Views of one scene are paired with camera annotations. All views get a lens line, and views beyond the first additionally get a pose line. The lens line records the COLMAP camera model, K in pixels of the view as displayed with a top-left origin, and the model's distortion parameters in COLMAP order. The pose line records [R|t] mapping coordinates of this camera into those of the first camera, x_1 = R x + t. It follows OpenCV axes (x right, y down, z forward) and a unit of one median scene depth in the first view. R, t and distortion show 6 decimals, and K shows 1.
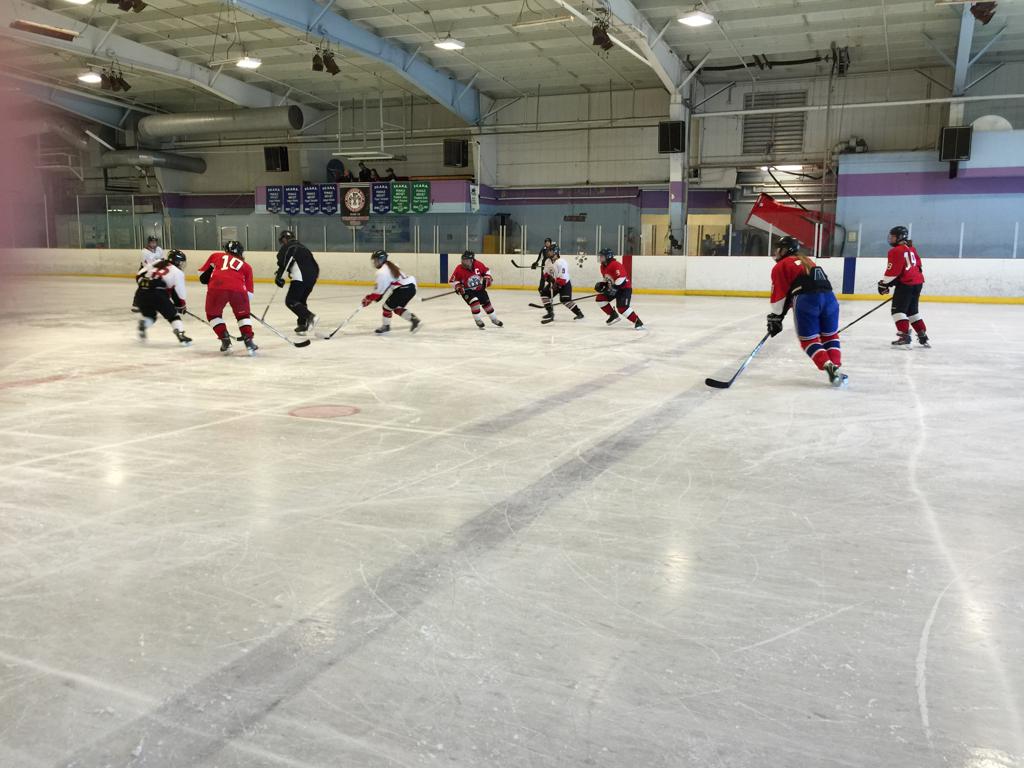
lens RADIAL K [[893.7, 0, 515.4], [0, 893.7, 373.2], [0, 0, 1]] dist [0.030992, -0.031977]
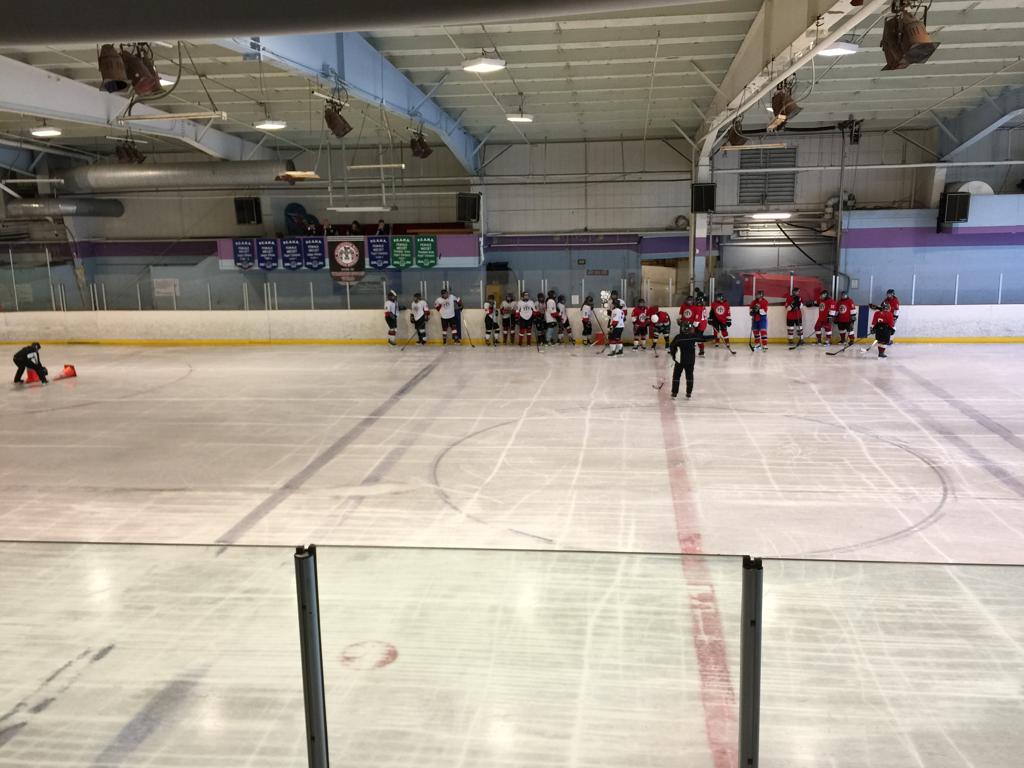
lens RADIAL K [[893.7, 0, 518.2], [0, 893.7, 386.3], [0, 0, 1]] dist [0.030992, -0.031977]
pose [[0.950943, -0.092038, 0.295359, -0.298098], [0.072414, 0.994419, 0.076730, -0.114431], [-0.300772, -0.051577, 0.952300, 0.040676]]
